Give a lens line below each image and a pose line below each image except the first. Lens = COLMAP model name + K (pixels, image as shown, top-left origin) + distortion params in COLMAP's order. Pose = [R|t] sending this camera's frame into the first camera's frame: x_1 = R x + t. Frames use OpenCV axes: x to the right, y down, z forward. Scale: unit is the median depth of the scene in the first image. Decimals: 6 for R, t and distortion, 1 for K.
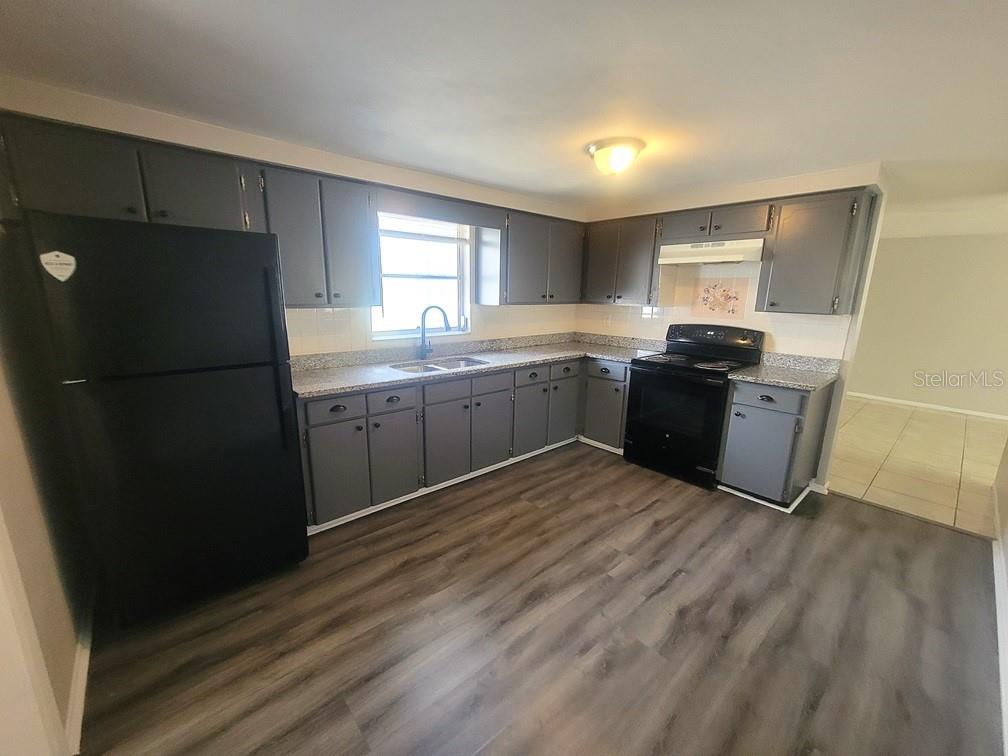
lens RADIAL K [[411.2, 0, 501.8], [0, 411.2, 383.9], [0, 0, 1]] dist [0.000224, -0.000011]
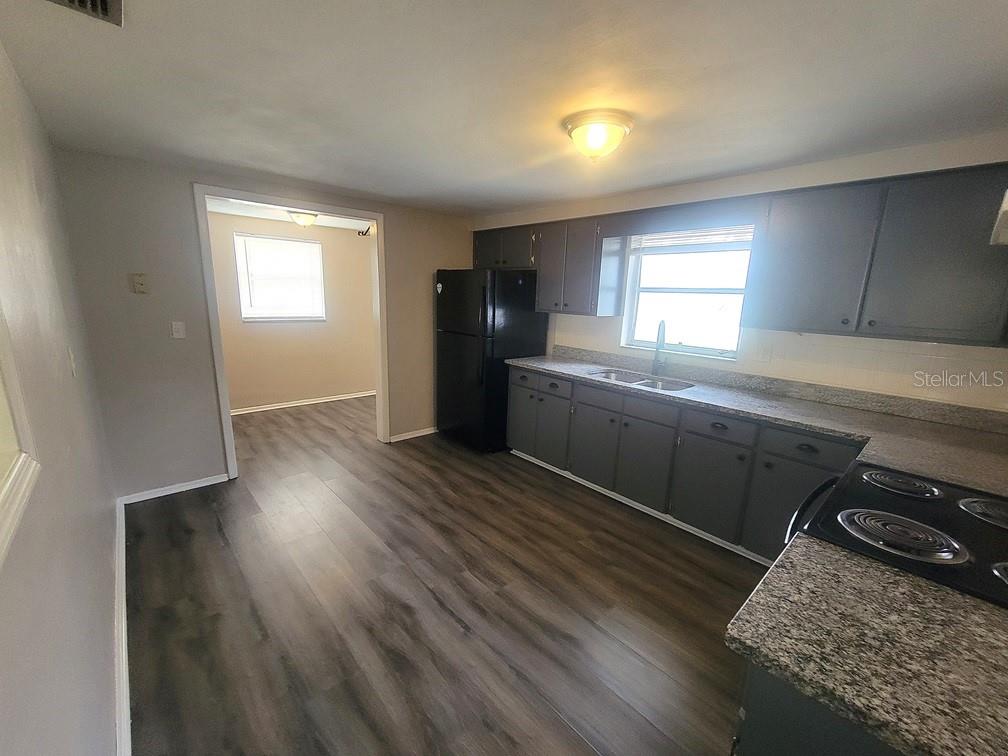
lens RADIAL K [[411.2, 0, 501.8], [0, 411.2, 383.9], [0, 0, 1]] dist [0.000224, -0.000011]
pose [[0.011141, 0.201095, -0.979508, 0.876142], [-0.256792, 0.947292, 0.191560, -0.151587], [0.966402, 0.249396, 0.062193, 0.673262]]
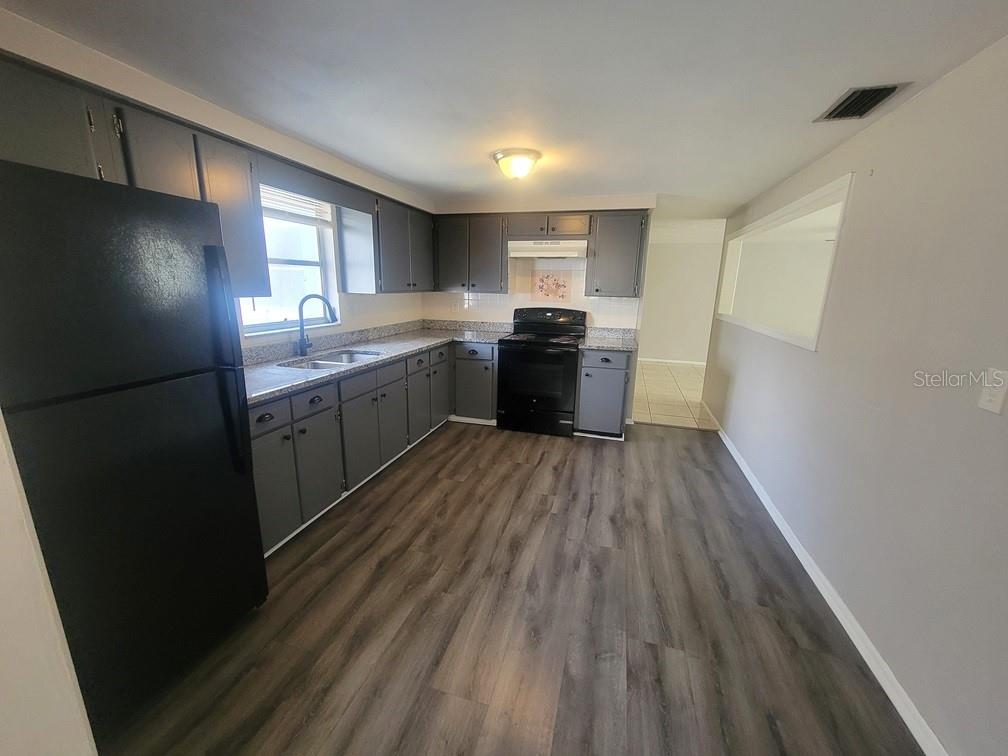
lens RADIAL K [[411.2, 0, 501.8], [0, 411.2, 383.9], [0, 0, 1]] dist [0.000224, -0.000011]
pose [[0.844775, -0.124350, 0.520473, -0.338146], [0.111495, 0.992181, 0.056084, -0.001492], [-0.523378, 0.010652, 0.852034, 0.024142]]
